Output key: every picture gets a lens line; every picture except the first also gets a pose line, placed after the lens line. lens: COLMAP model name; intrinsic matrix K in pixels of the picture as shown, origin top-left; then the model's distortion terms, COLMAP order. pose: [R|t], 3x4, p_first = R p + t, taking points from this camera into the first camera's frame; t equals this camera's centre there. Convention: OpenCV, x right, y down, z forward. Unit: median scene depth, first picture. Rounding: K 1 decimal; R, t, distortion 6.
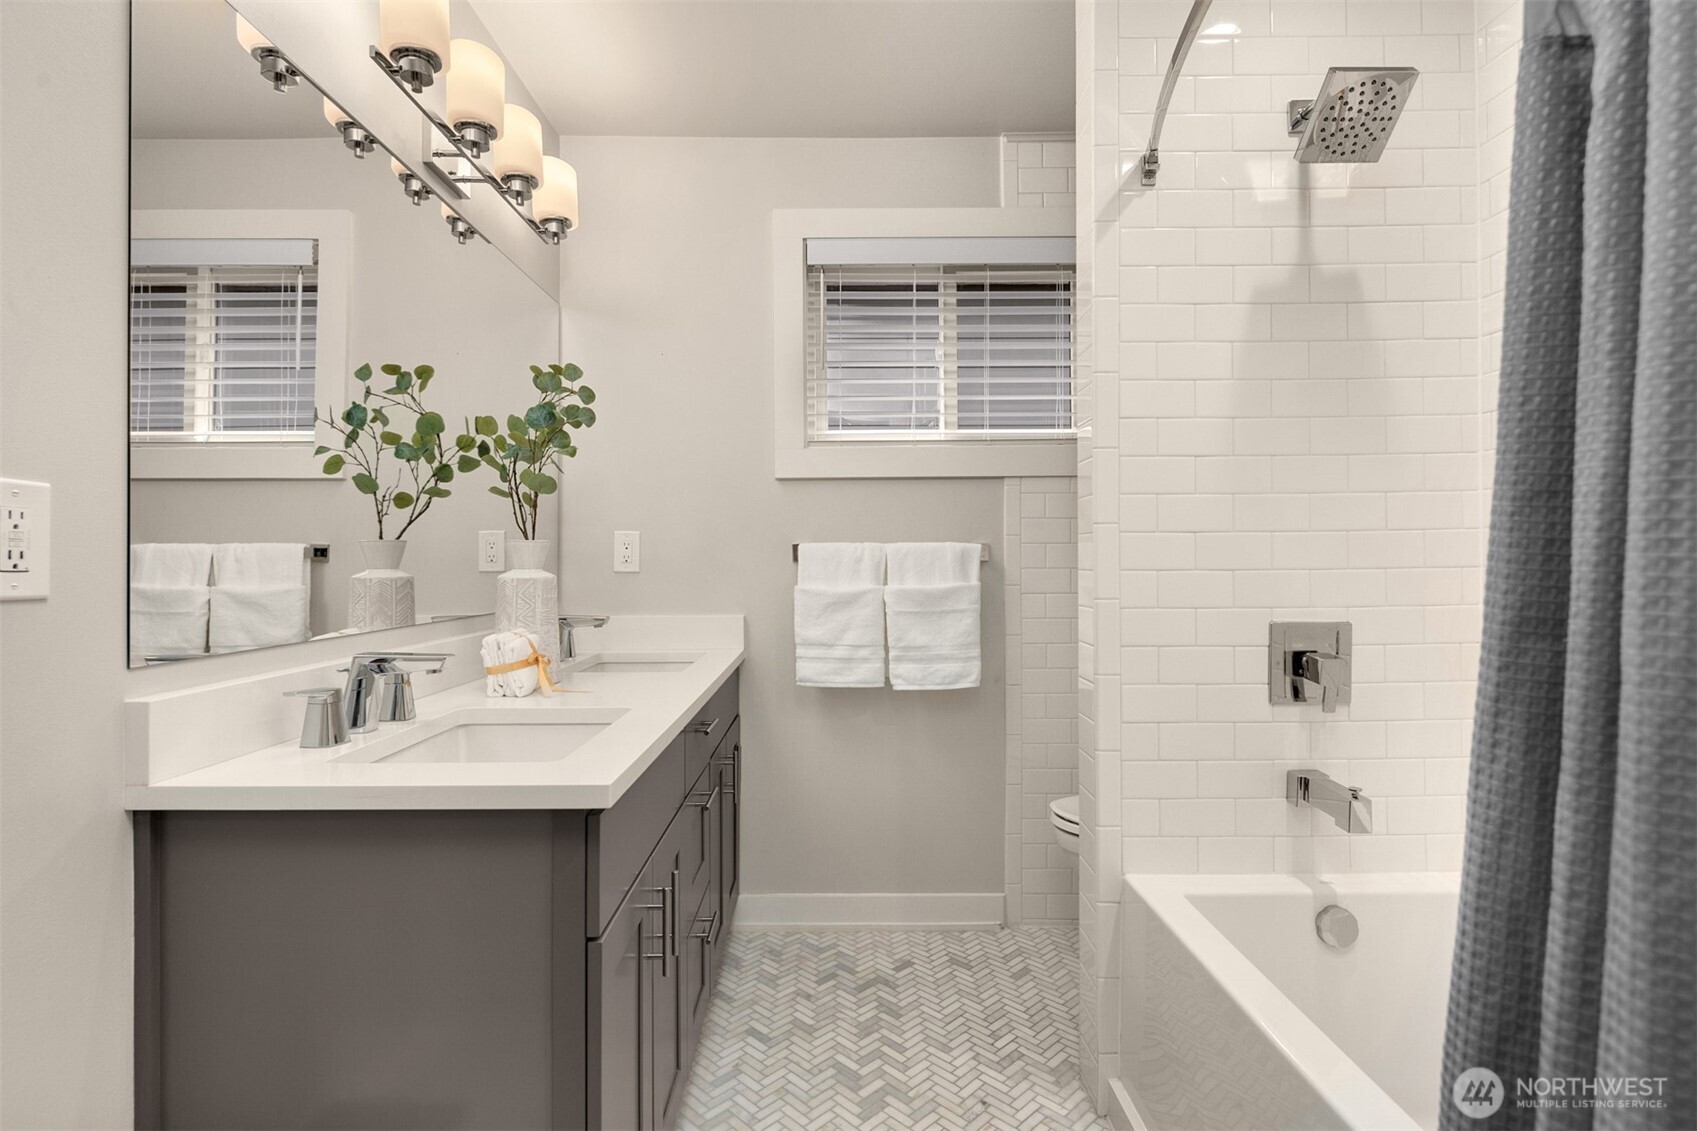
lens RADIAL K [[826.6, 0, 846.5], [0, 826.6, 569.2], [0, 0, 1]] dist [-0.011880, -0.000565]
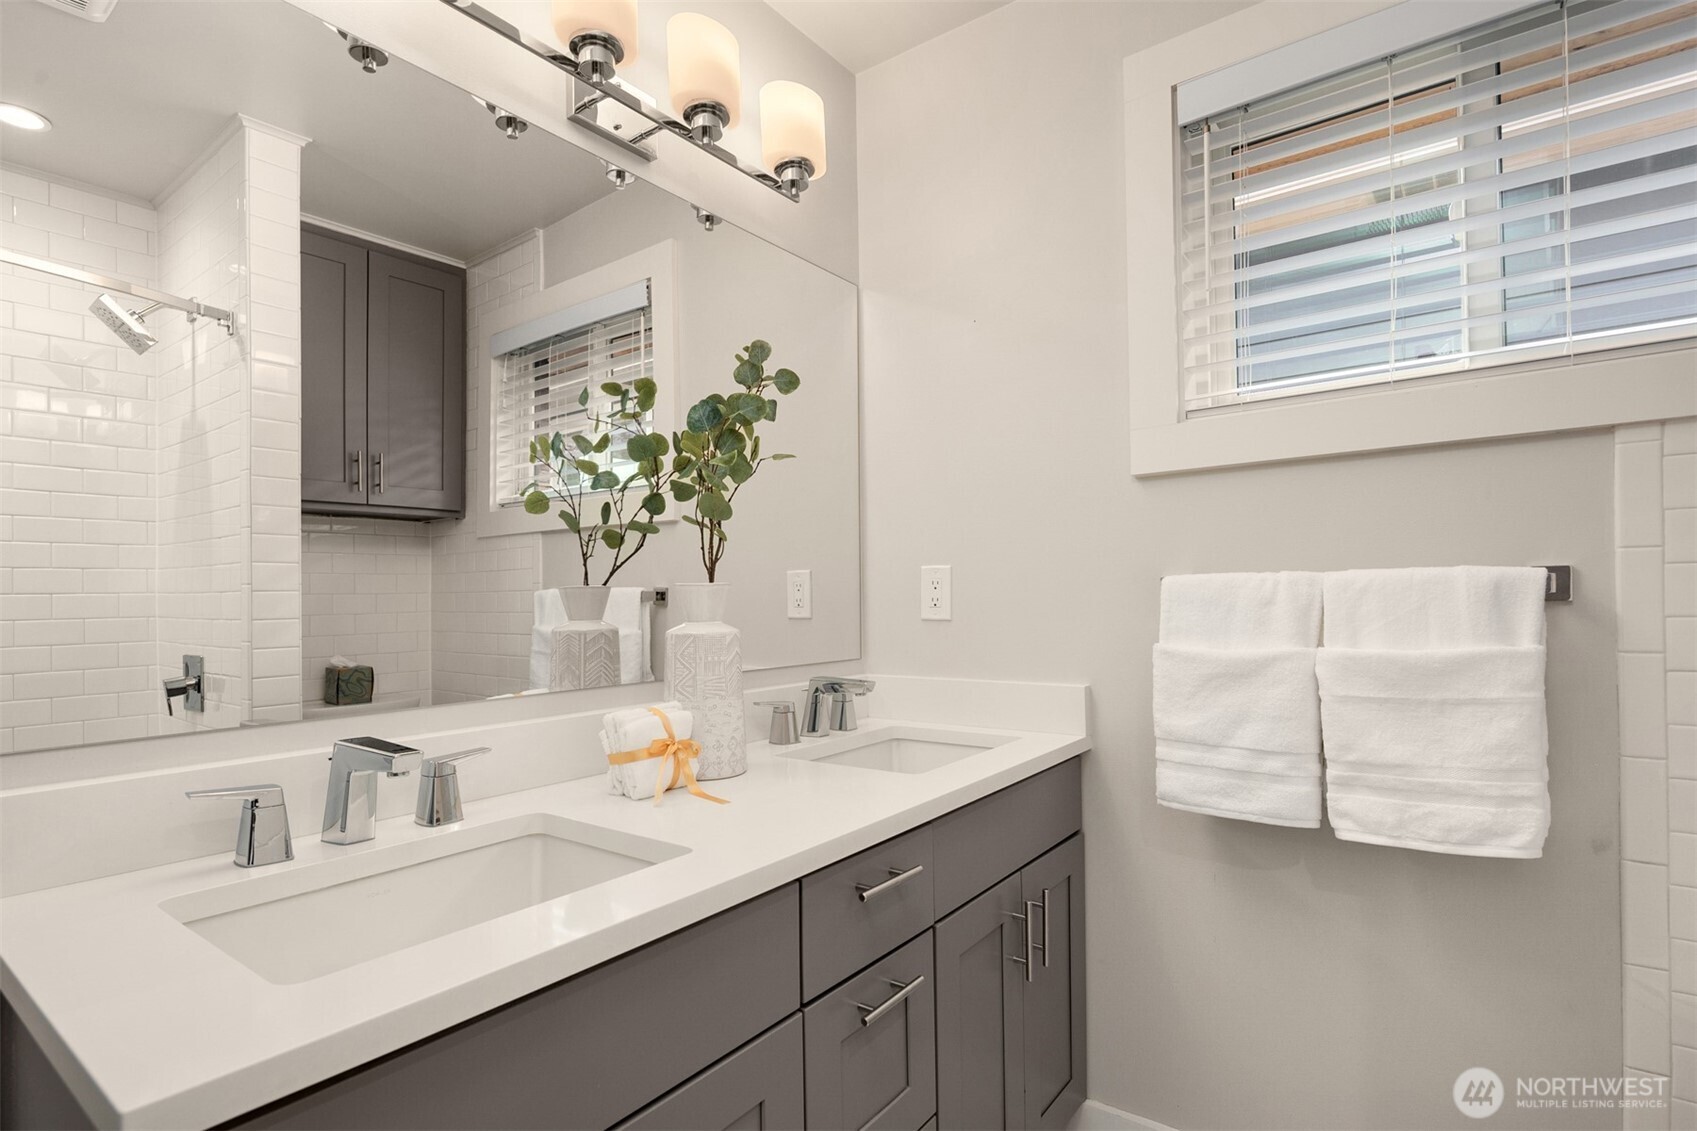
lens RADIAL K [[826.6, 0, 835.4], [0, 826.6, 602.8], [0, 0, 1]] dist [-0.011880, -0.000565]
pose [[0.788631, -0.004231, -0.614852, 0.131136], [0.006189, 0.999980, 0.001057, -0.013023], [0.614836, -0.004639, 0.788642, 0.362947]]
